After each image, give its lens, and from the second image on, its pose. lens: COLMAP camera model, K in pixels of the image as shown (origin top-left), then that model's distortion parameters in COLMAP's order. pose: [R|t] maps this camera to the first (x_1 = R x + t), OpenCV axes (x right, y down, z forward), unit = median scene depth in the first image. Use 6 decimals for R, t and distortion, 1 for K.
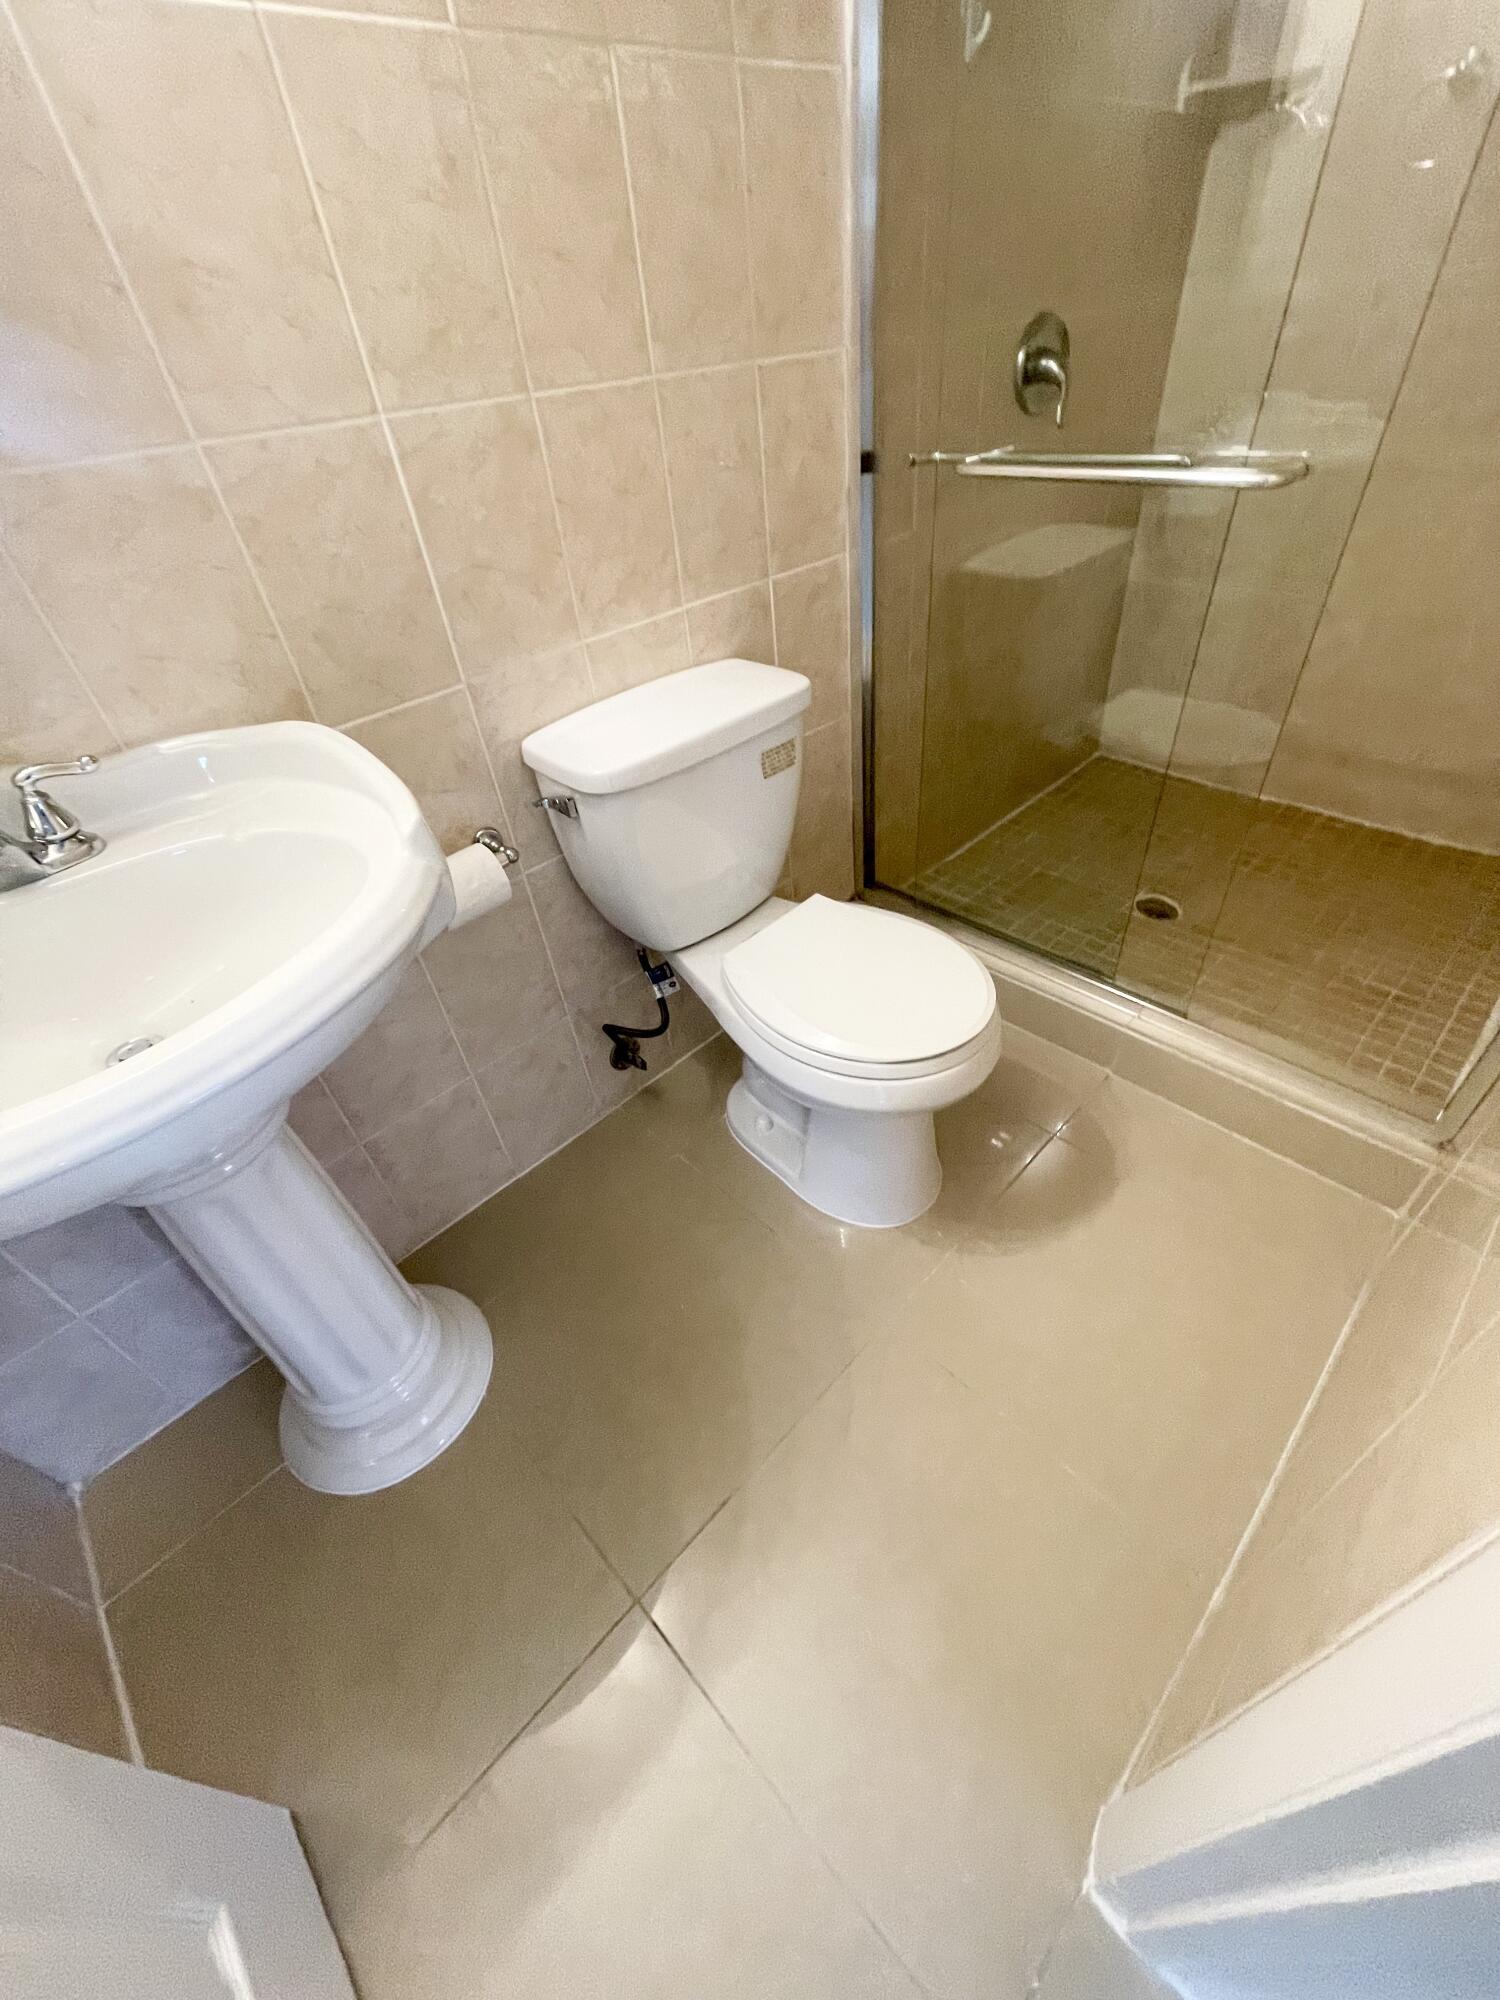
lens RADIAL K [[809.1, 0, 745.1], [0, 809.1, 1005.4], [0, 0, 1]] dist [-0.006224, 0.001936]
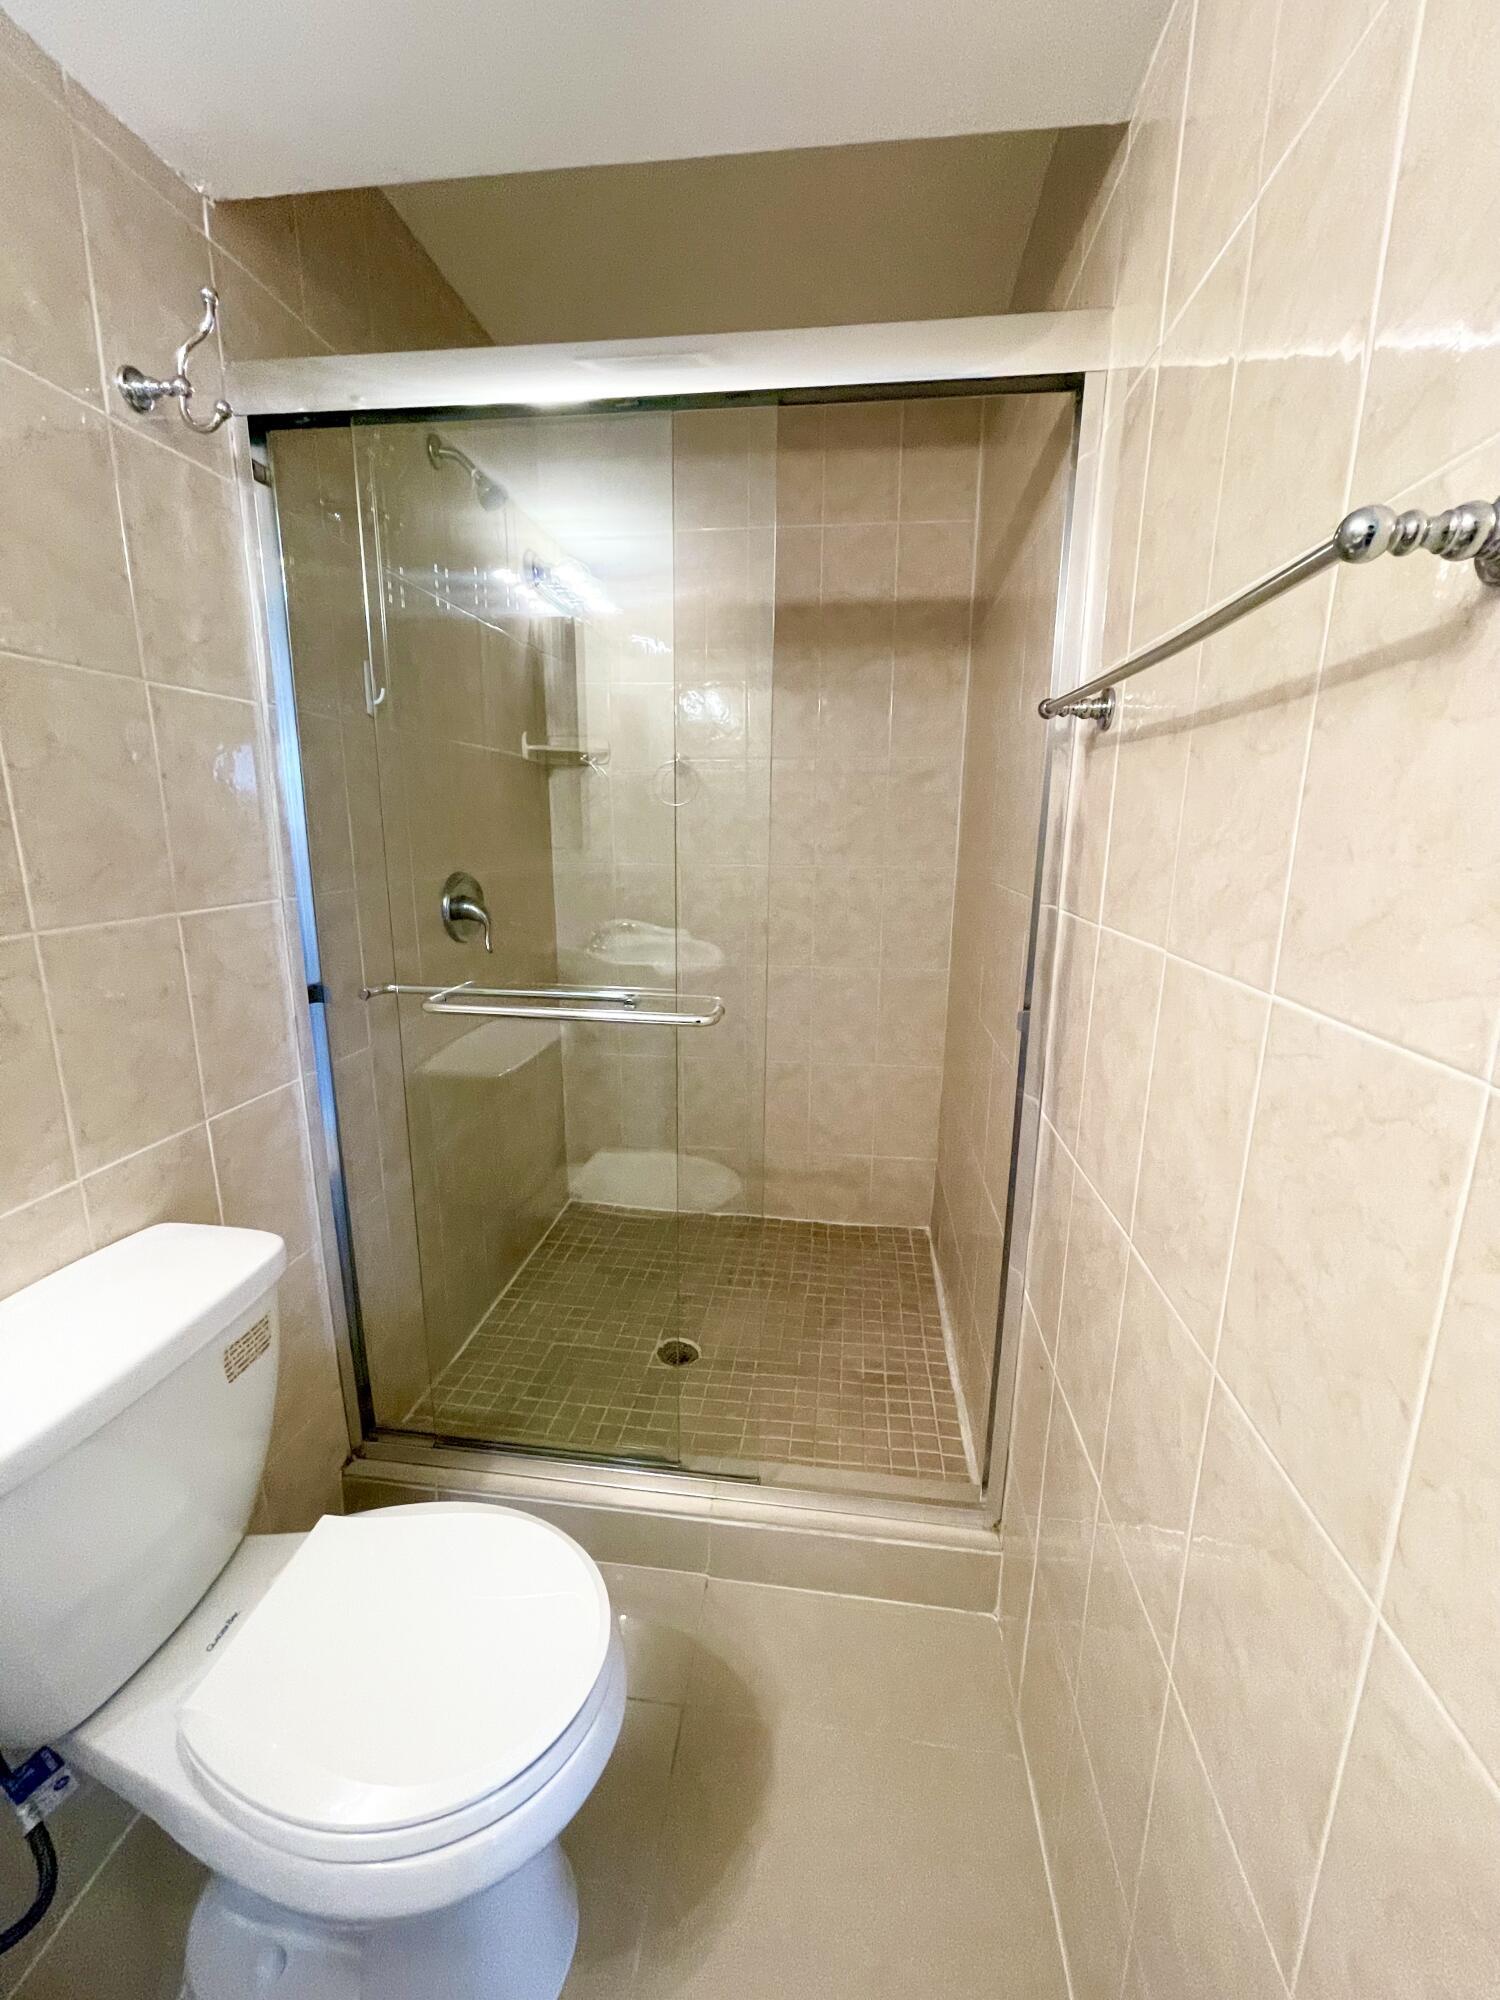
lens RADIAL K [[809.1, 0, 747.1], [0, 809.1, 1003.7], [0, 0, 1]] dist [-0.006224, 0.001936]
pose [[0.781911, -0.034505, 0.622434, -0.044386], [0.332574, 0.867598, -0.369688, -0.130163], [-0.527266, 0.496068, 0.689860, 0.066819]]
